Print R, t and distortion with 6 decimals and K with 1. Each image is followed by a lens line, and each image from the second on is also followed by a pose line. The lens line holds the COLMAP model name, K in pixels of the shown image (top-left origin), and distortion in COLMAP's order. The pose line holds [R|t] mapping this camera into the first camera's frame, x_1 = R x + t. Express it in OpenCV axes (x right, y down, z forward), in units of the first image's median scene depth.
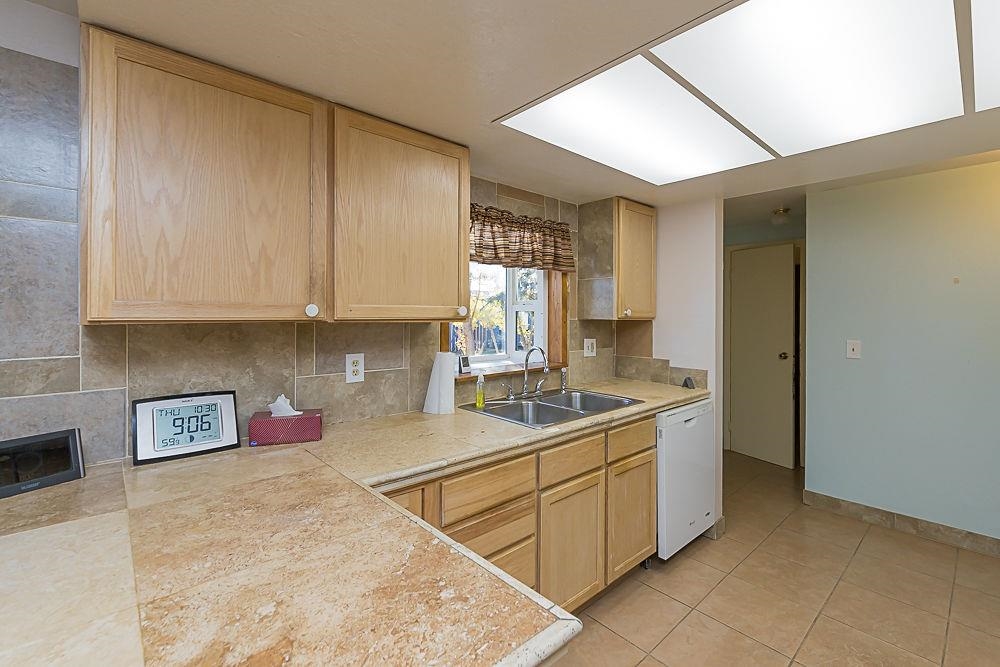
lens RADIAL K [[444.4, 0, 501.8], [0, 444.4, 311.3], [0, 0, 1]] dist [0.004520, -0.001517]
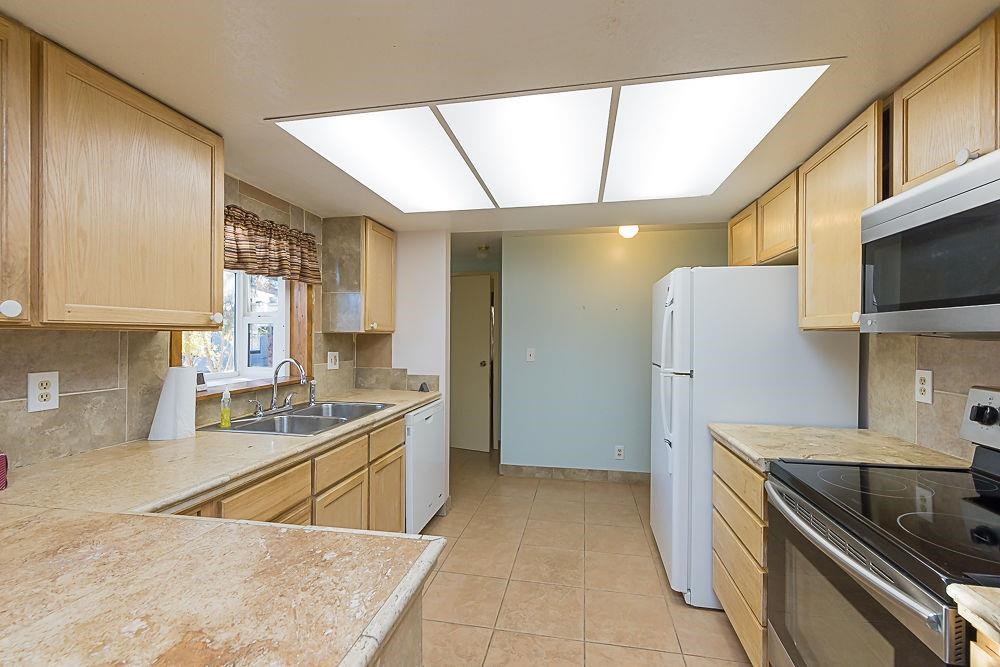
lens RADIAL K [[444.4, 0, 498.8], [0, 444.4, 332.8], [0, 0, 1]] dist [0.004520, -0.001517]
pose [[0.798382, 0.004182, 0.602136, -0.161764], [-0.004829, 0.999988, -0.000543, 0.024745], [-0.602131, -0.002474, 0.798393, -0.053626]]
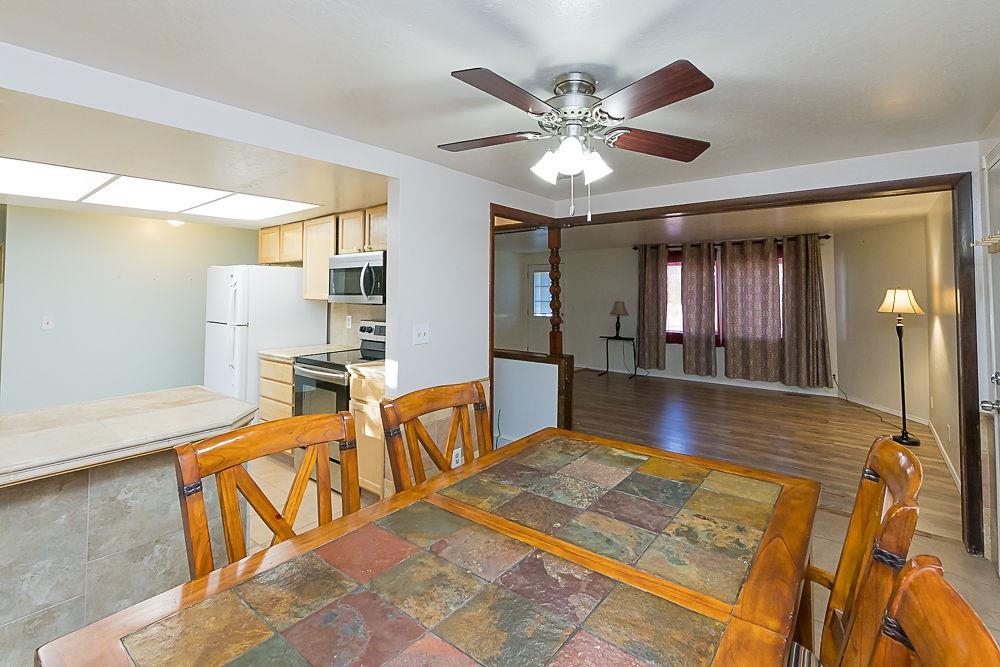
lens RADIAL K [[444.4, 0, 537.4], [0, 444.4, 282.1], [0, 0, 1]] dist [0.004520, -0.001517]
pose [[-0.201717, 0.025511, 0.979112, -1.240683], [-0.004298, 0.999628, -0.026931, -0.015970], [-0.979435, -0.009641, -0.201532, -0.307116]]
